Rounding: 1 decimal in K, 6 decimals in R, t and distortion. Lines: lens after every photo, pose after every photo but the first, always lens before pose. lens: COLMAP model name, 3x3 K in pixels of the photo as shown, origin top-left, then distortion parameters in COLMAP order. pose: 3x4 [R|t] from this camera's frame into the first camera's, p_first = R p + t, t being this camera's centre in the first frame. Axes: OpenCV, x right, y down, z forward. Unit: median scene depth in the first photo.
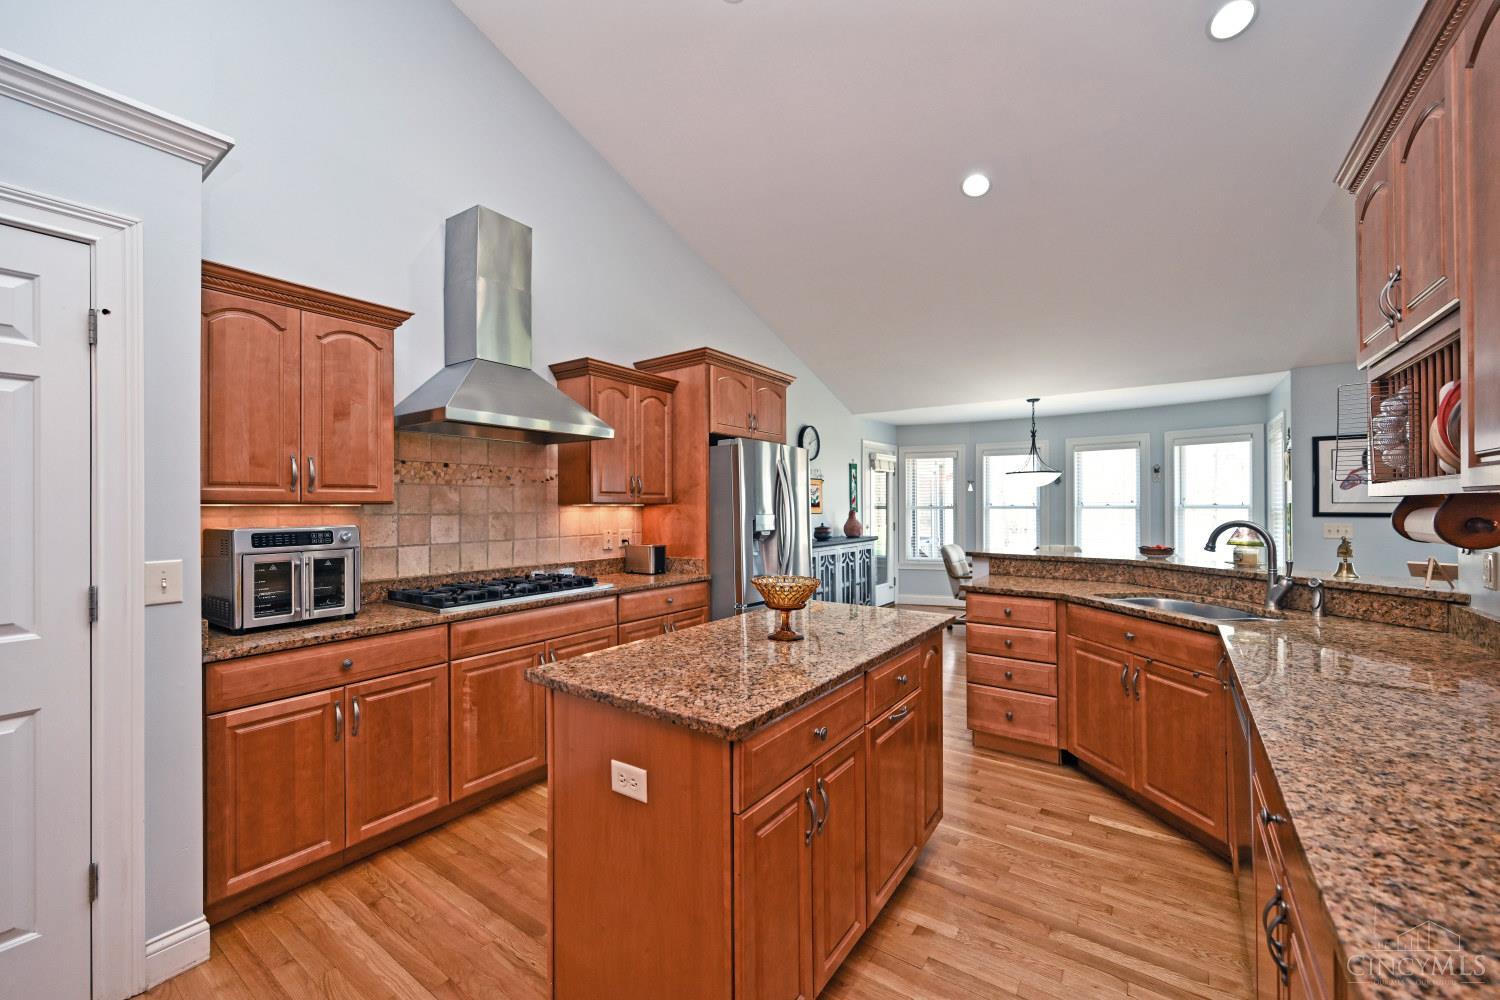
lens RADIAL K [[588.1, 0, 751.2], [0, 588.1, 503.5], [0, 0, 1]] dist [-0.000409, 0.000240]
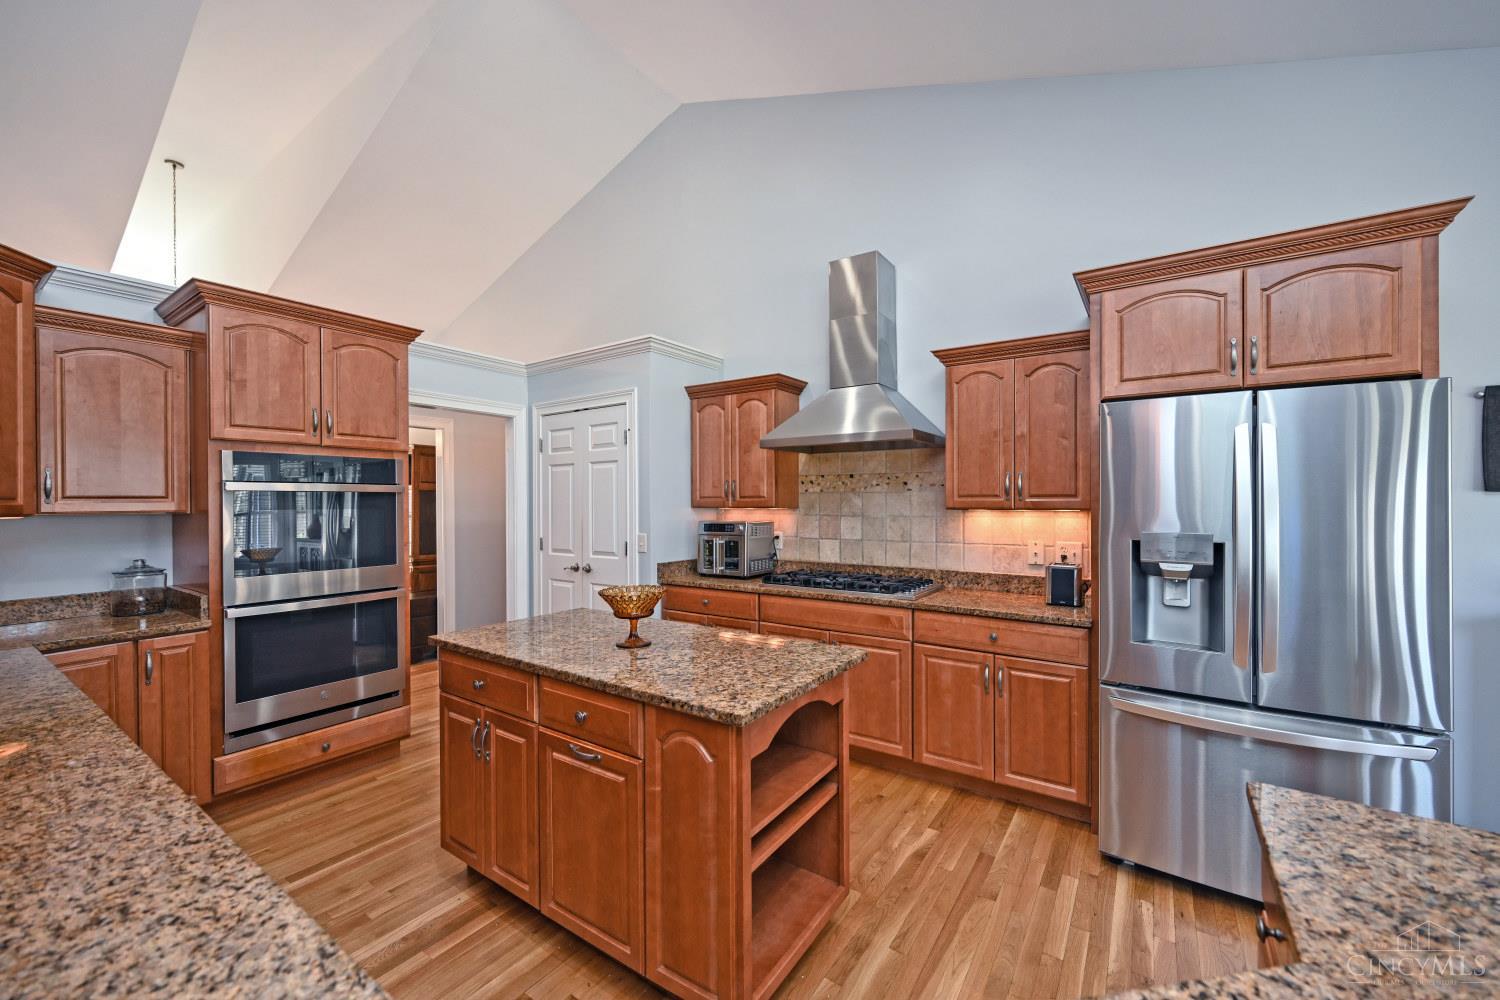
lens RADIAL K [[591.9, 0, 750.0], [0, 591.9, 500.0], [0, 0, 1]] dist [-0.000272, 0.000483]
pose [[0.009530, 0.002251, -0.999952, 0.690424], [0.007914, 0.999966, 0.002327, -0.018728], [0.999923, -0.007936, 0.009512, 0.742751]]
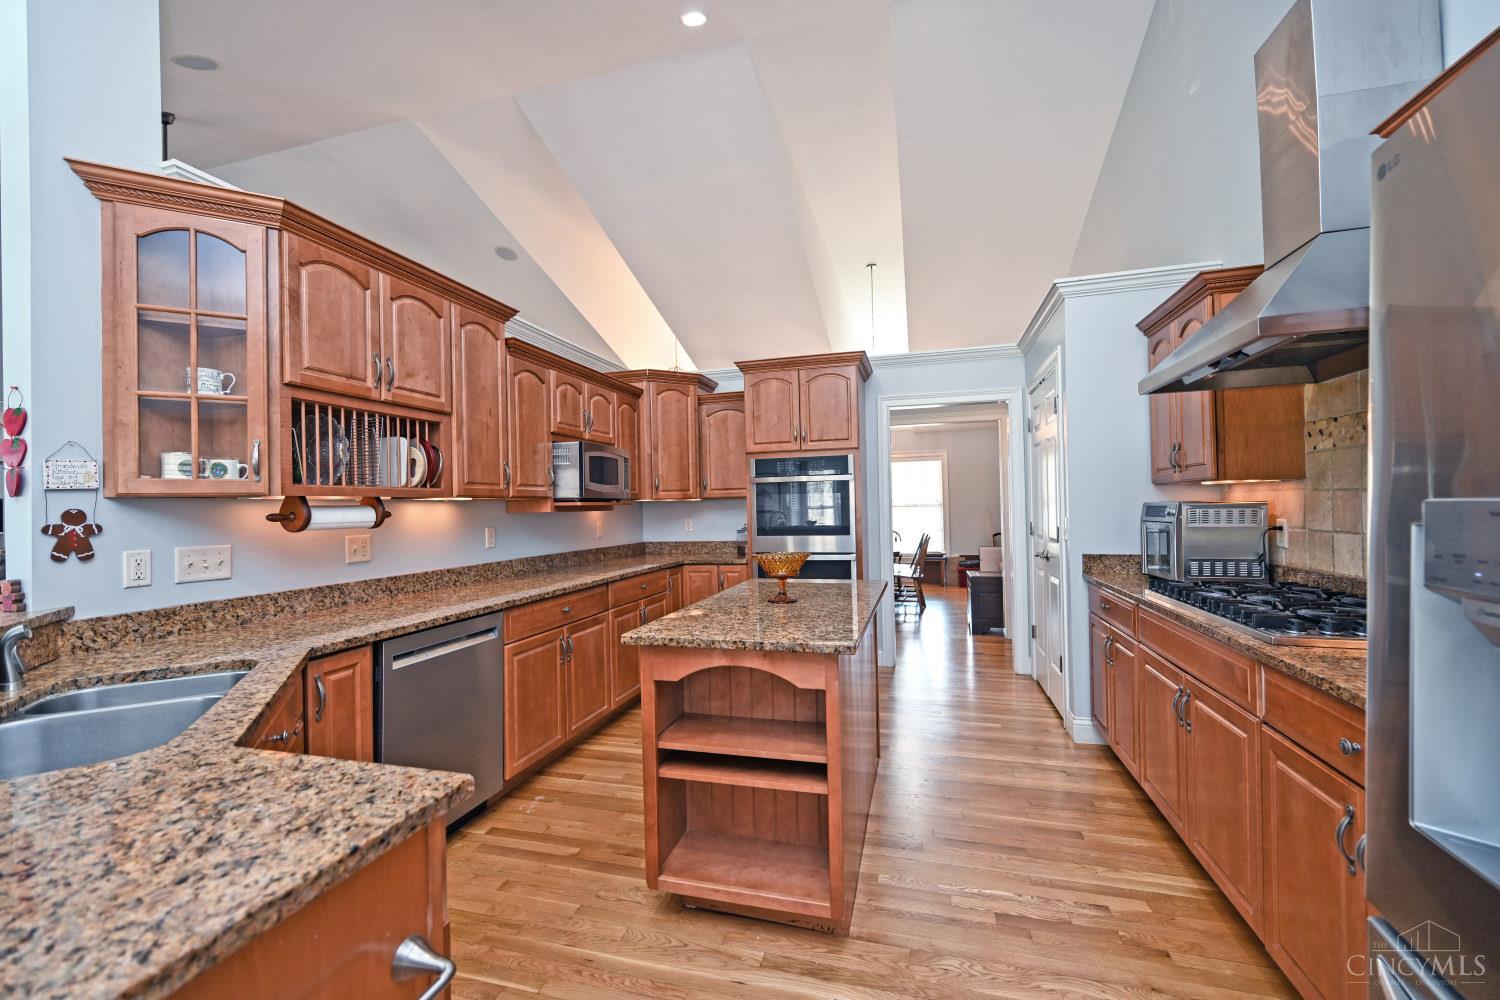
lens RADIAL K [[598.9, 0, 748.0], [0, 598.9, 504.0], [0, 0, 1]] dist [0.000454, -0.000215]
pose [[-0.944859, 0.023729, -0.326616, 0.328266], [0.026481, 0.999641, -0.003982, 0.017886], [0.326405, -0.012411, -0.945149, 1.333842]]
